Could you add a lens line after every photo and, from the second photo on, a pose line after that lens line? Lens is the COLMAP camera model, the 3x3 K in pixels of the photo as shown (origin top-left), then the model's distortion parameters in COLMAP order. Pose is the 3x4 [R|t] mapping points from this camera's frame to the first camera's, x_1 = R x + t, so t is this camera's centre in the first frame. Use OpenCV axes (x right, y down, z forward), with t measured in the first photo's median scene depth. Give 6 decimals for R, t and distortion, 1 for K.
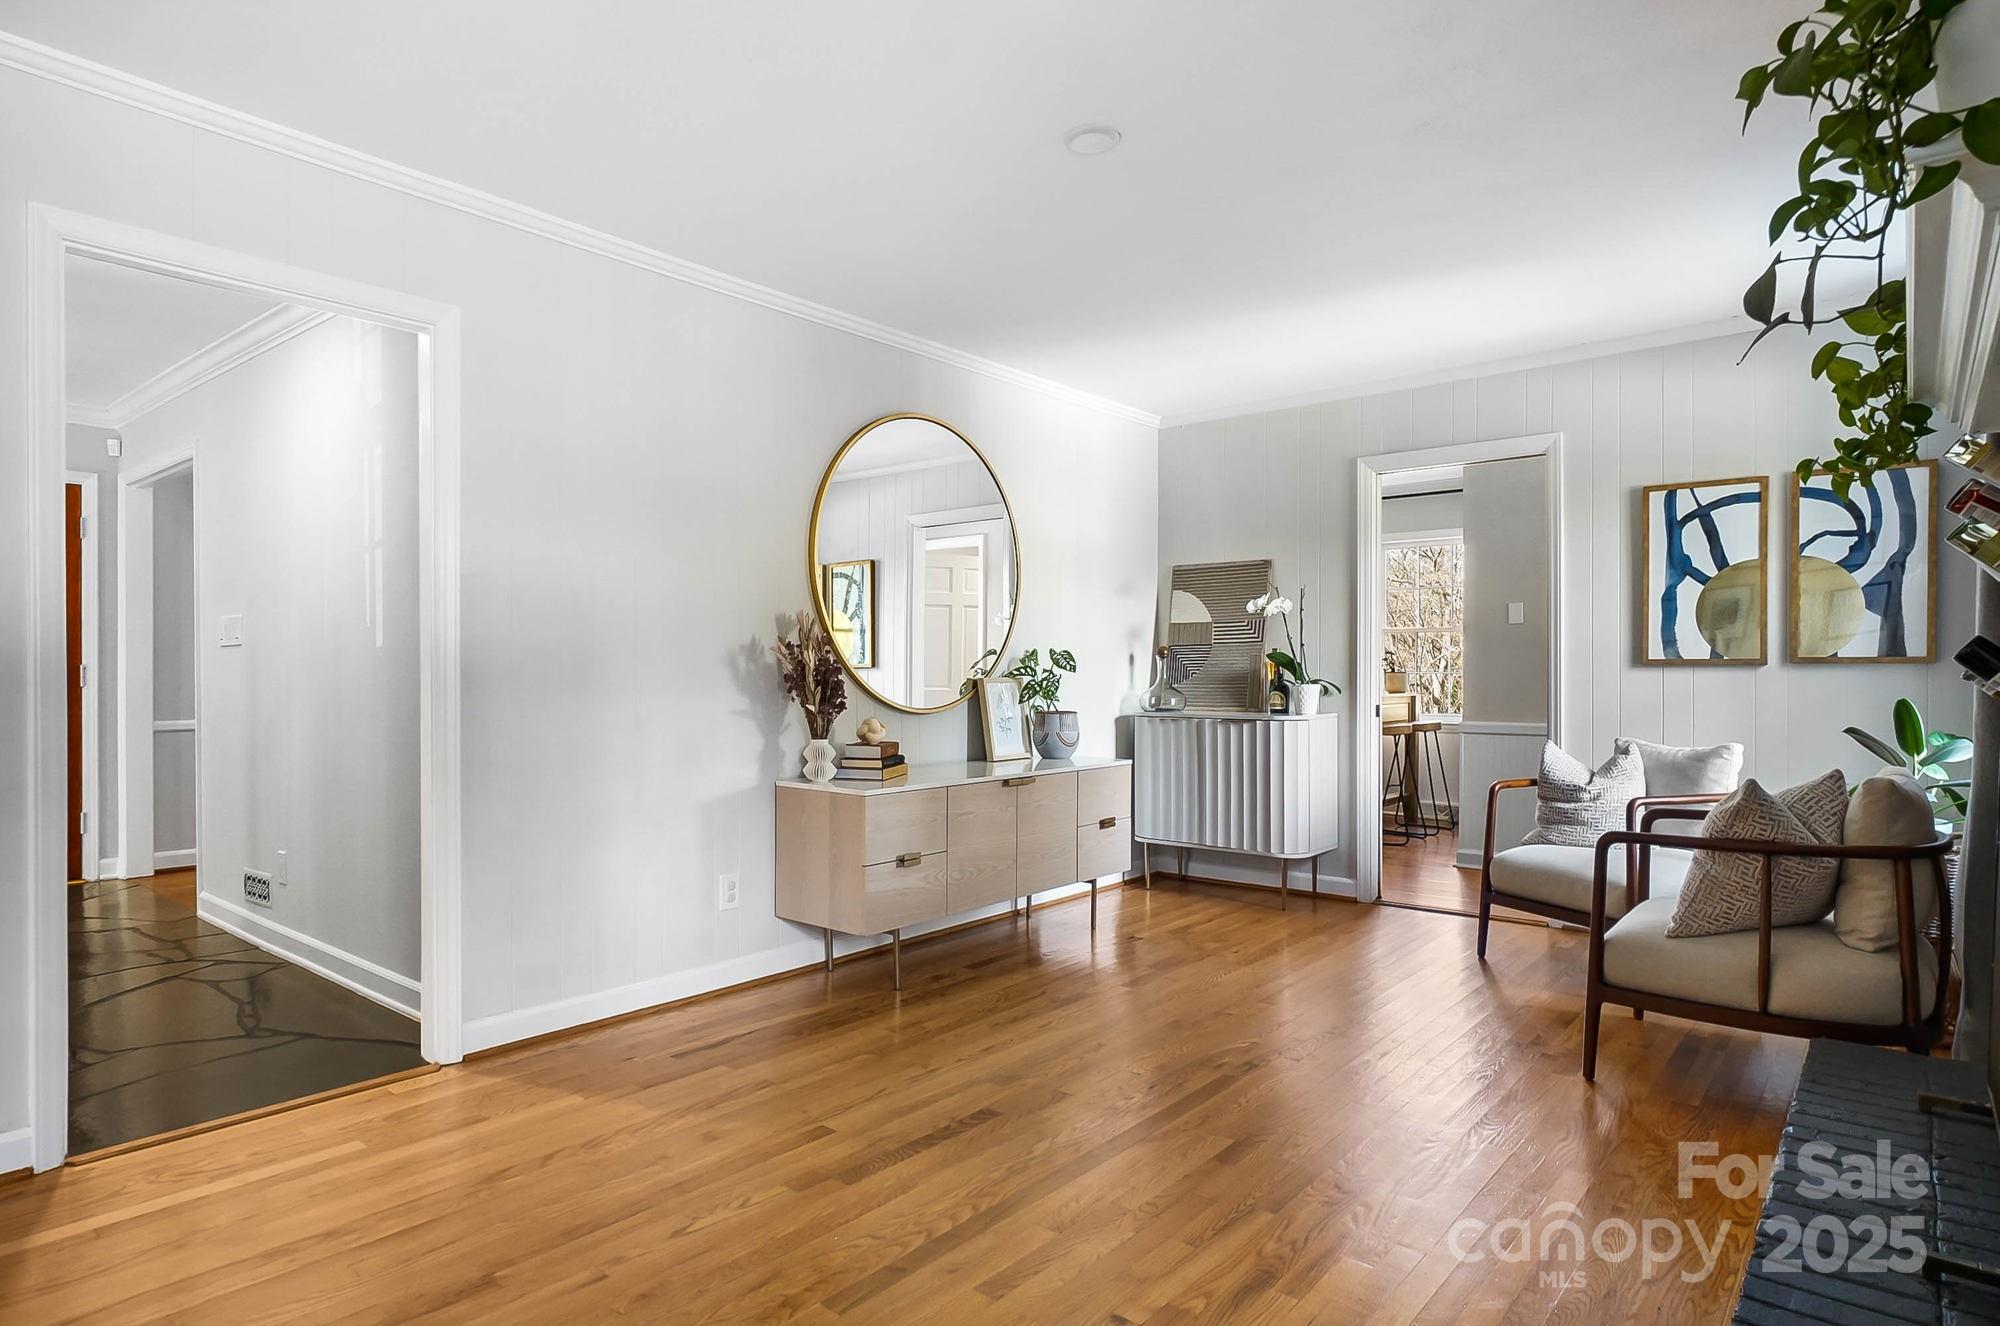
lens RADIAL K [[1106.9, 0, 998.8], [0, 1106.9, 669.1], [0, 0, 1]] dist [-0.008028, -0.002038]
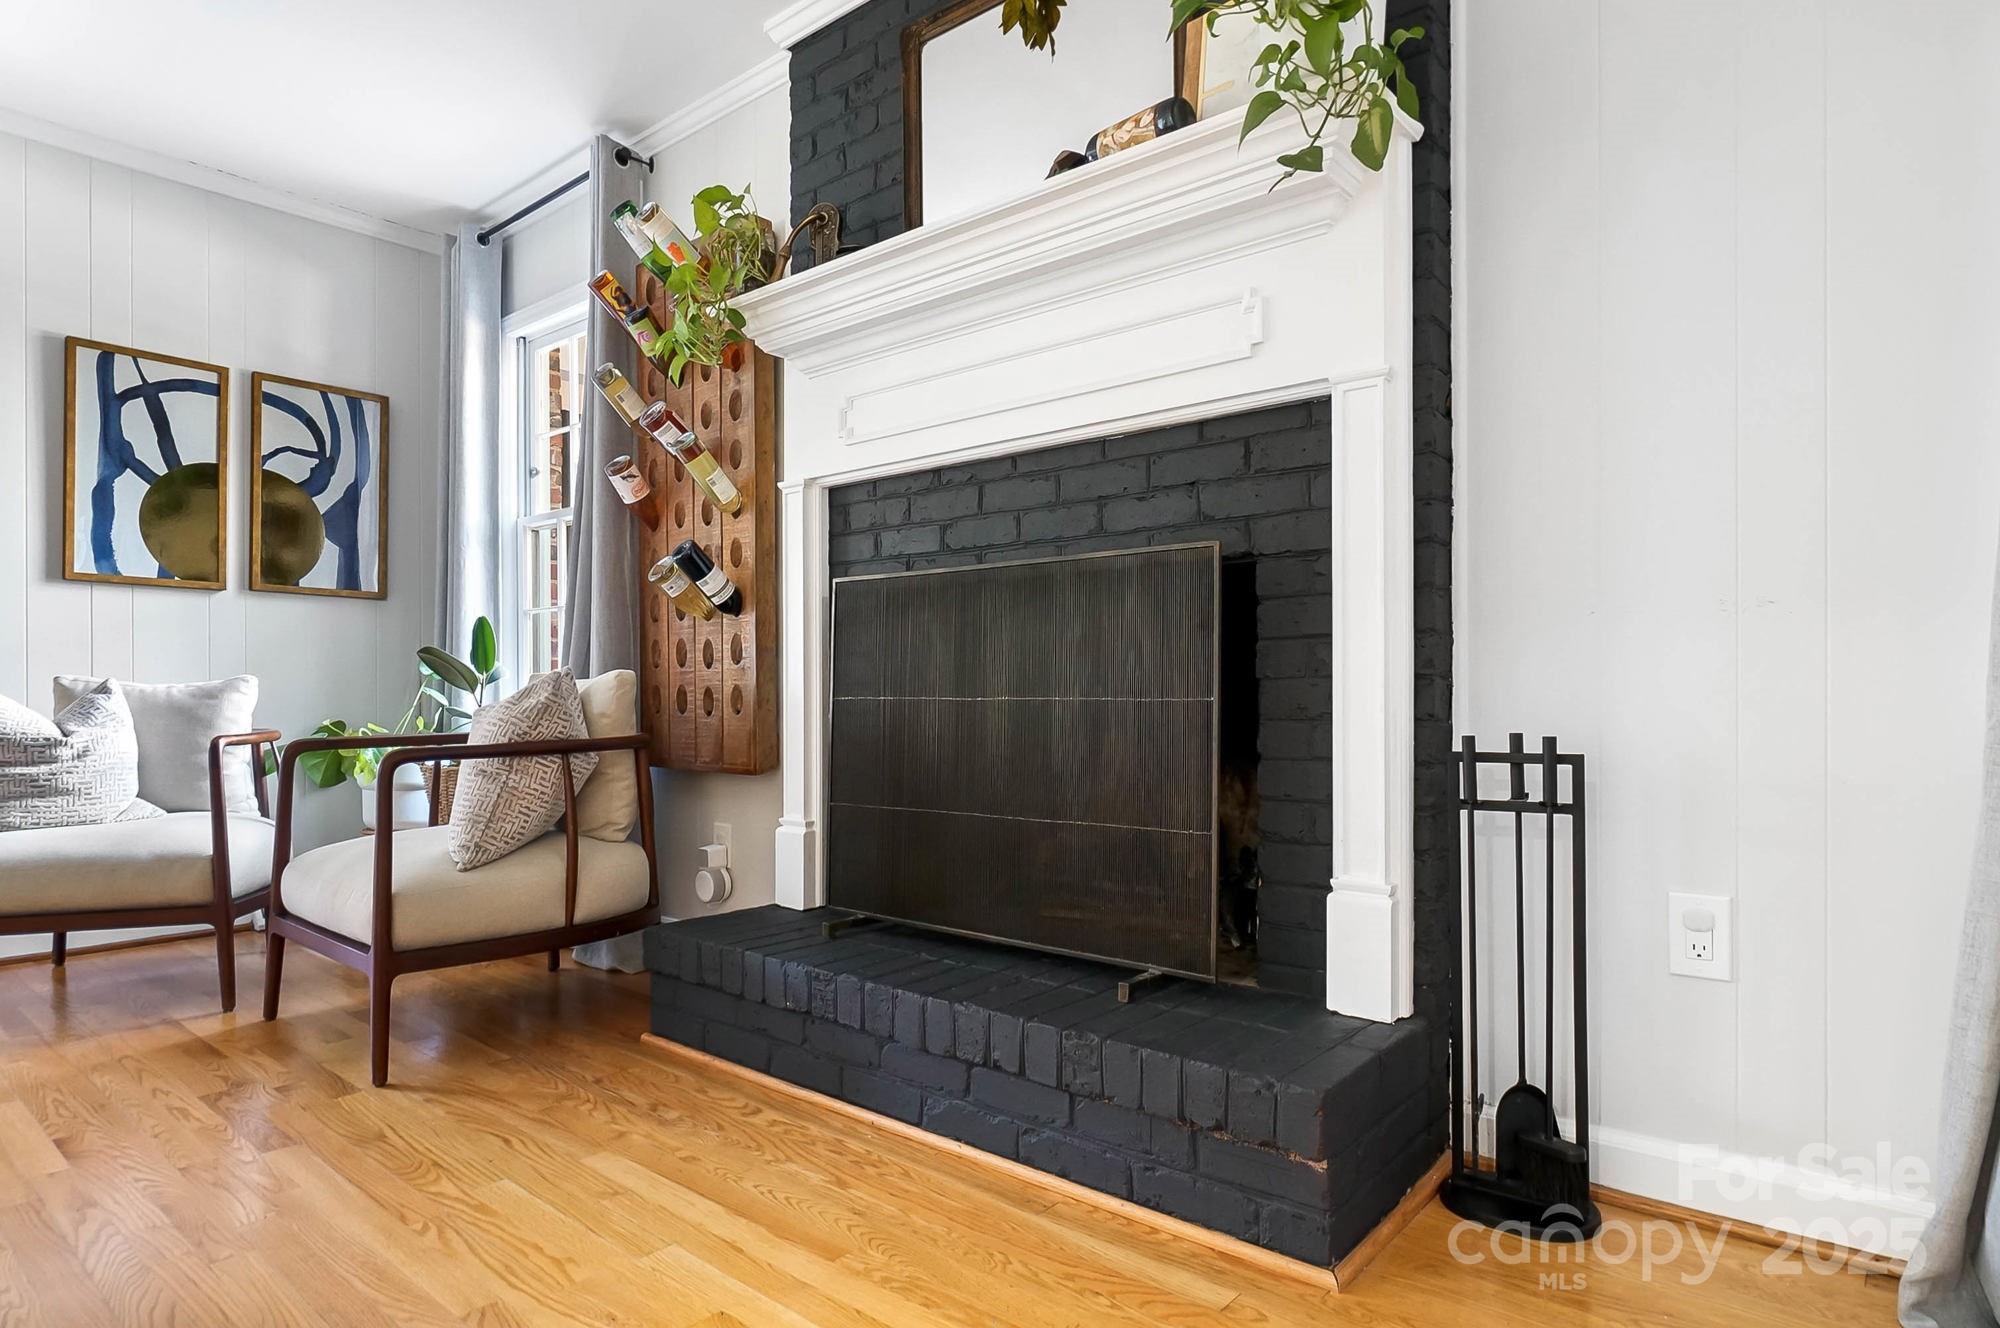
lens RADIAL K [[1106.9, 0, 998.9], [0, 1106.9, 673.2], [0, 0, 1]] dist [-0.008028, -0.002038]
pose [[0.022692, 0.016487, 0.999607, -0.130851], [-0.000130, 0.999864, -0.016488, 0.072890], [-0.999742, 0.000244, 0.022691, 0.386346]]
